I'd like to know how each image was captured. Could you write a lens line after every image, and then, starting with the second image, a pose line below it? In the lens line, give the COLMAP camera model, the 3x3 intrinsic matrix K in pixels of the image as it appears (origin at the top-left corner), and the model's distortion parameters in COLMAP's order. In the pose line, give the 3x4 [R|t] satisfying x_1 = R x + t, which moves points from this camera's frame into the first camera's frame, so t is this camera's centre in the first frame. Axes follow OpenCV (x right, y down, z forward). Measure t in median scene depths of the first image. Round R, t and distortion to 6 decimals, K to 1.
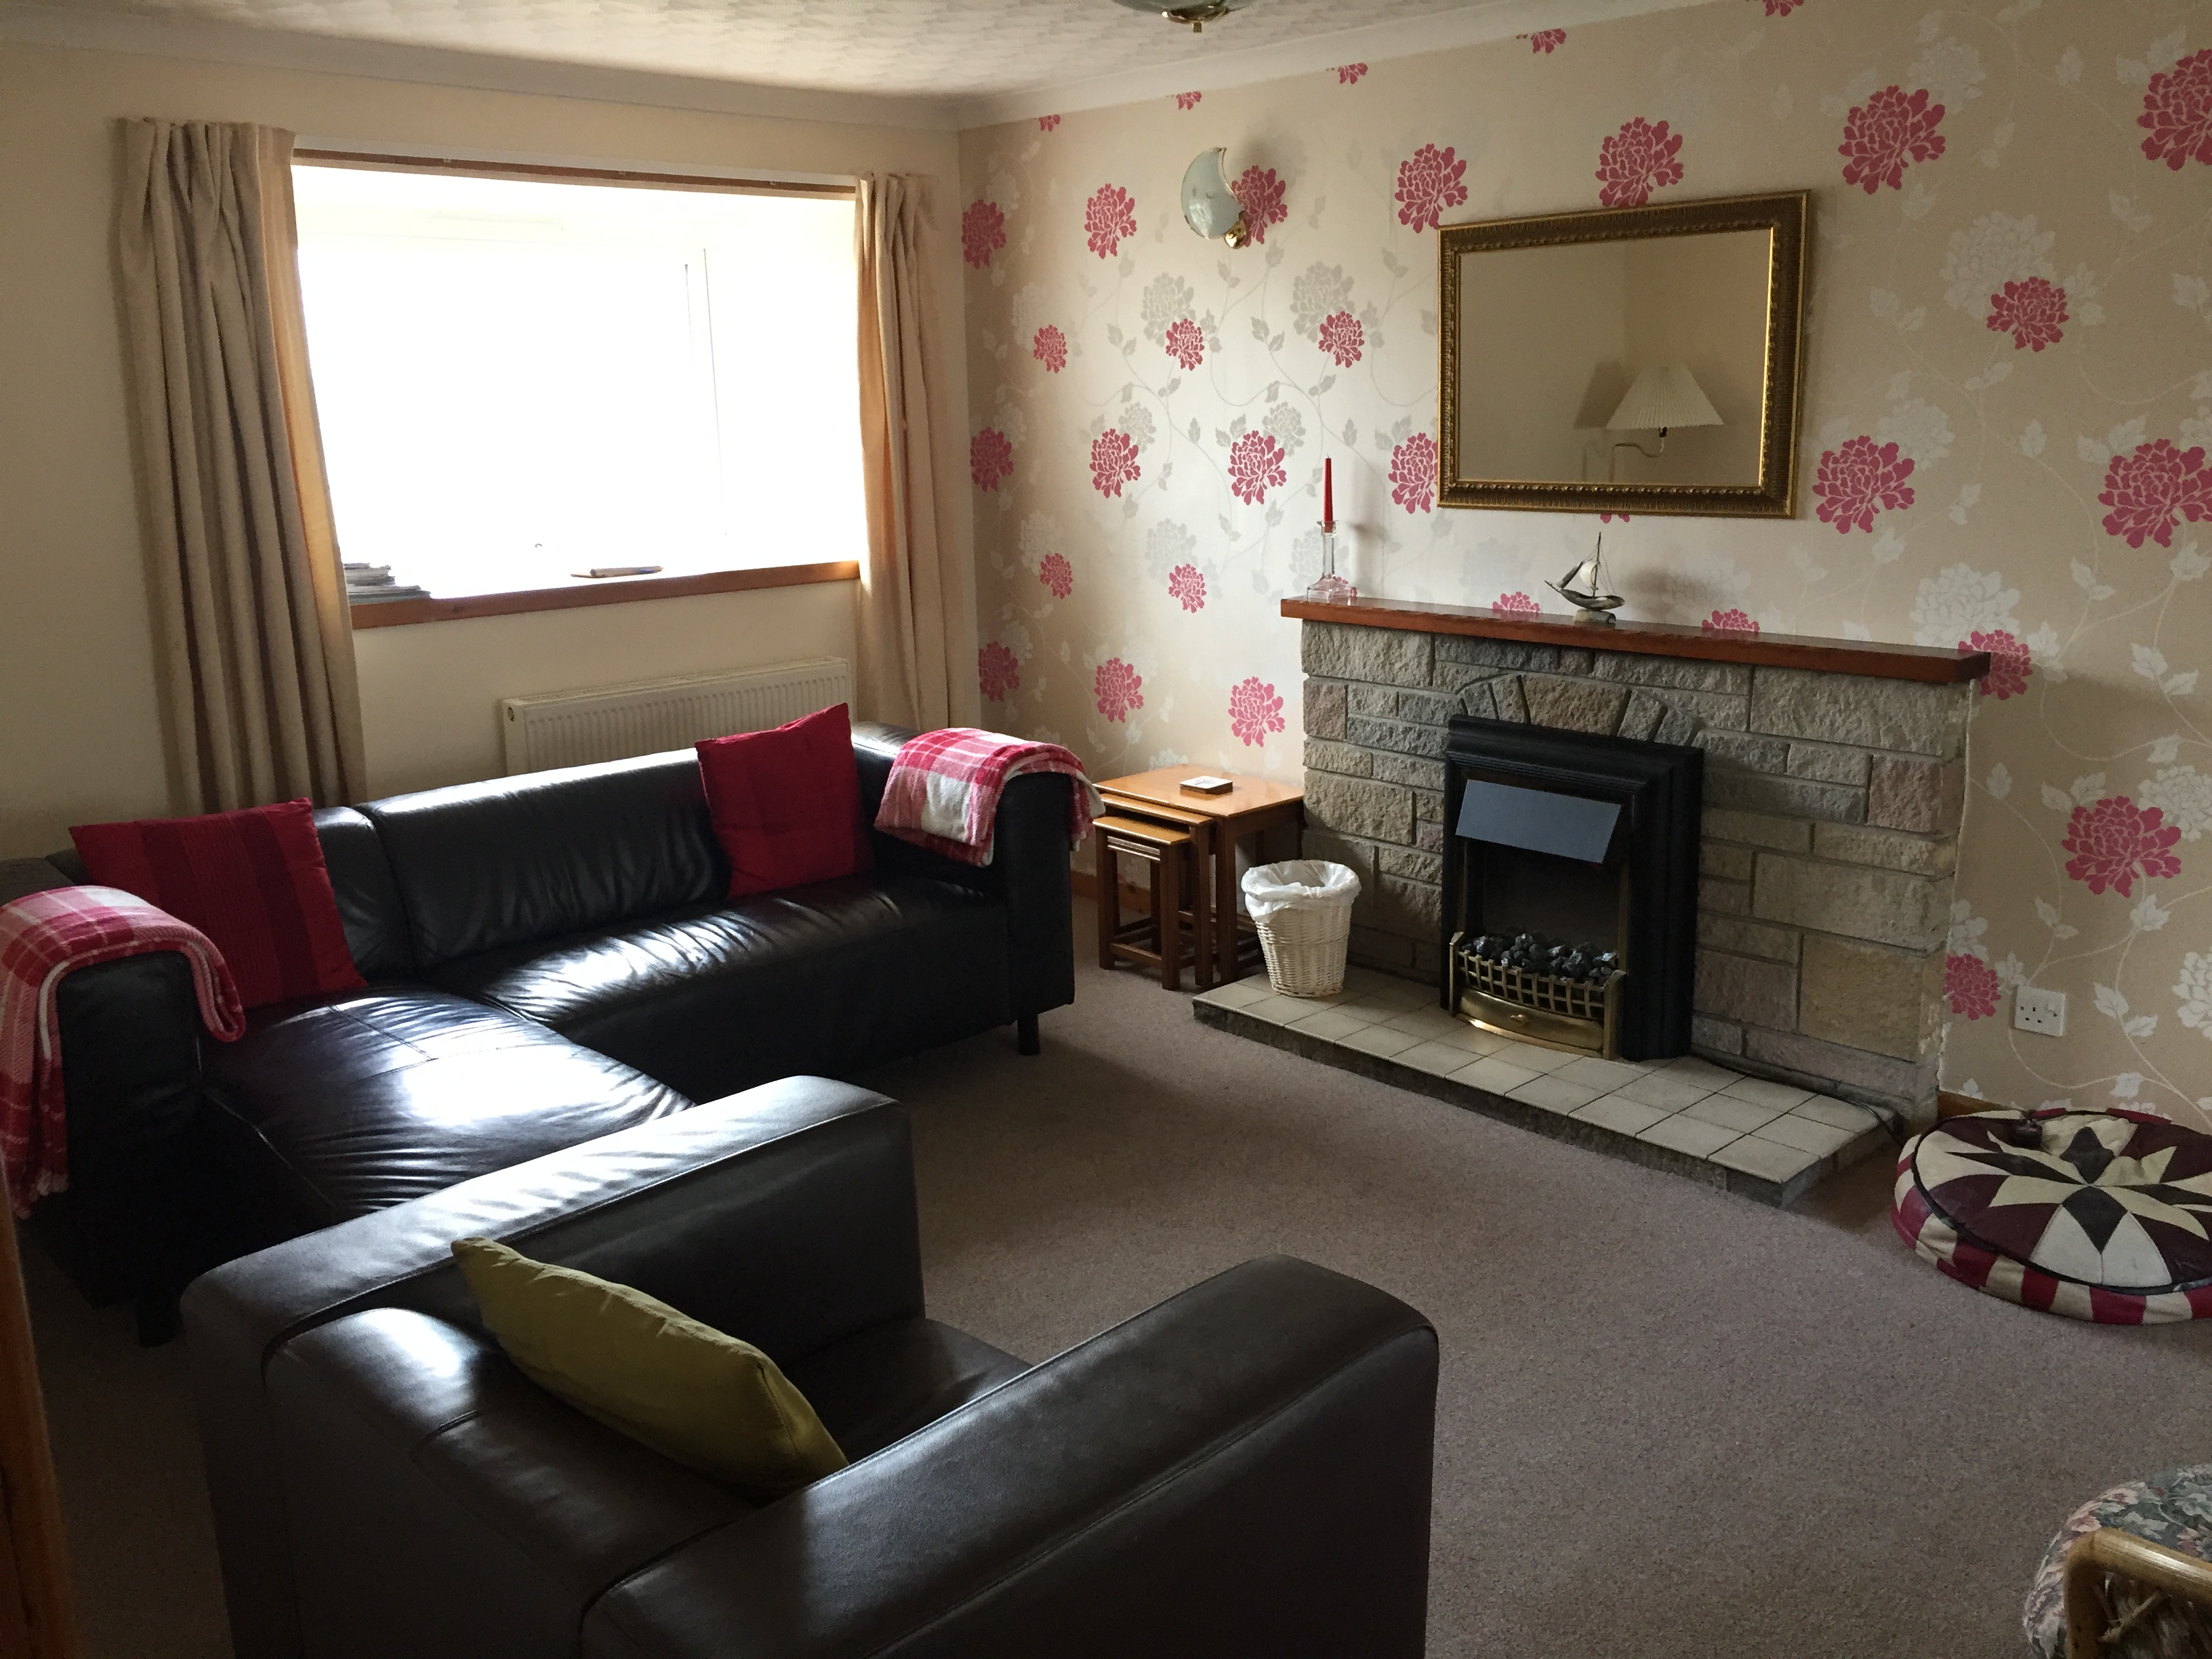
lens RADIAL K [[2131.6, 0, 1106.0], [0, 2131.6, 829.5], [0, 0, 1]] dist [0.151982, -0.145838]
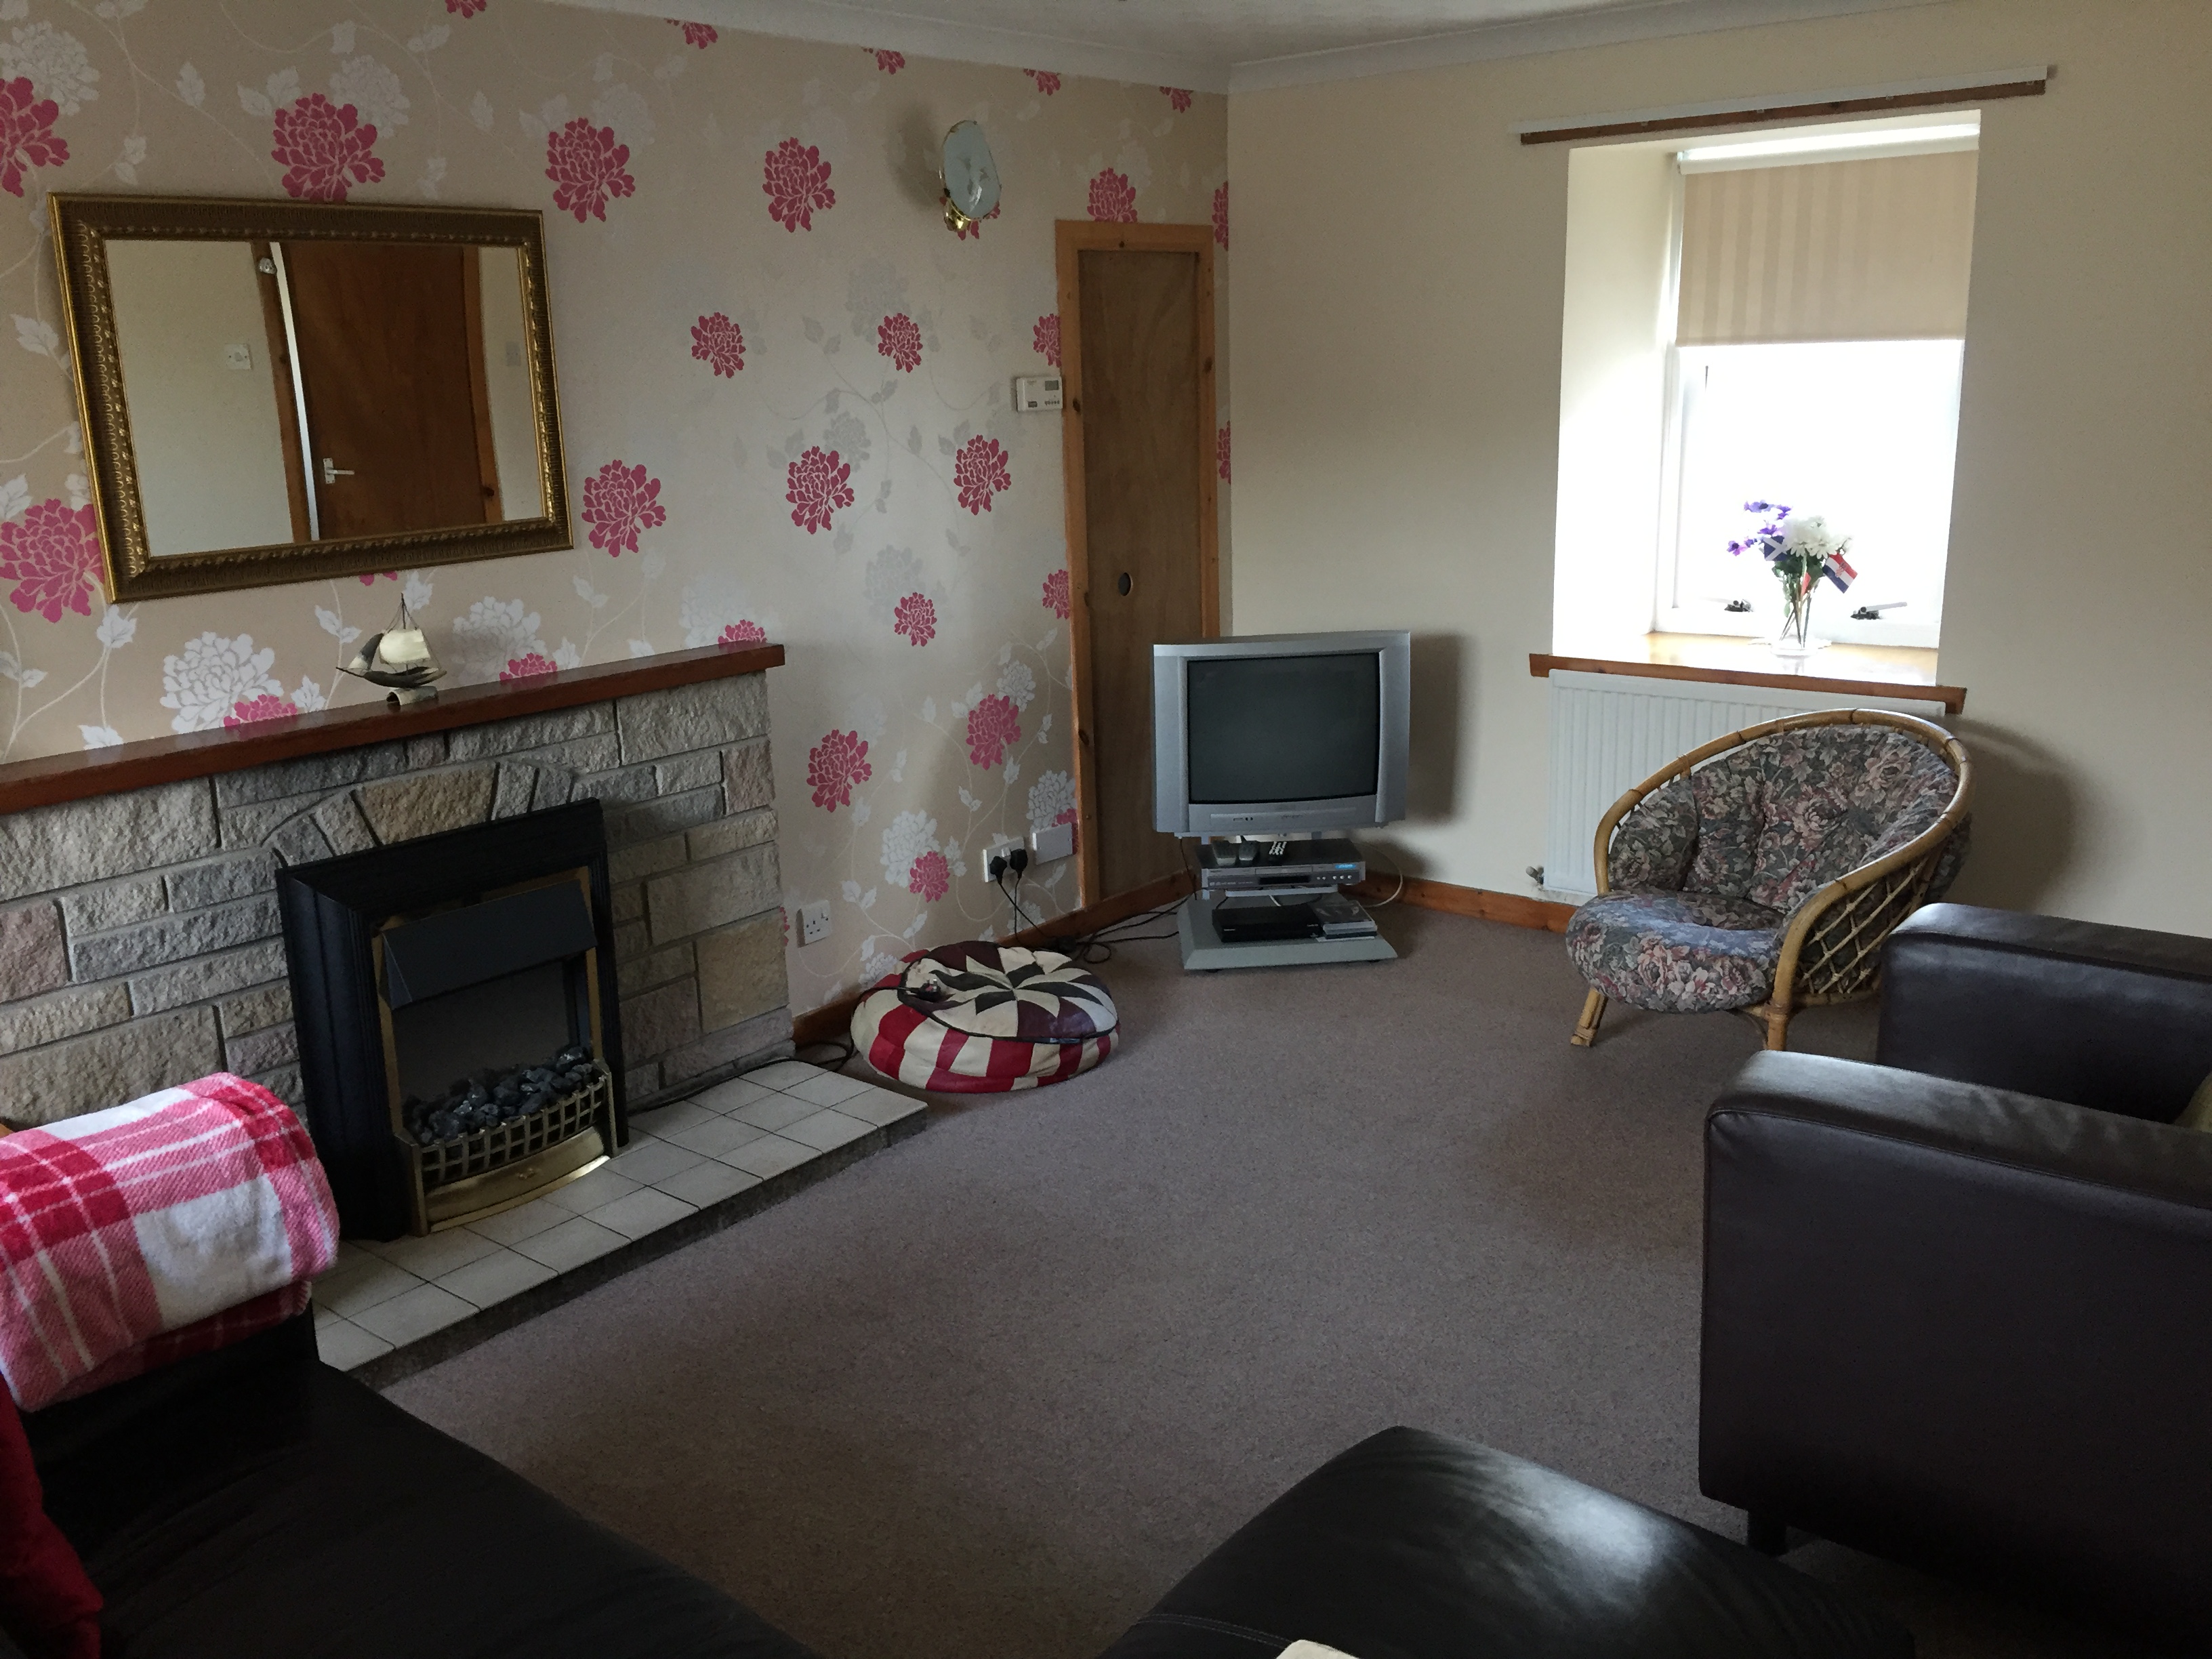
lens RADIAL K [[1879.4, 0, 1106.0], [0, 1879.4, 829.5], [0, 0, 1]] dist [0.102207, -0.154696]
pose [[-0.165143, -0.211658, 0.963291, -0.553605], [0.253882, 0.934664, 0.248892, -0.171570], [-0.953033, 0.285665, -0.100617, 0.866402]]
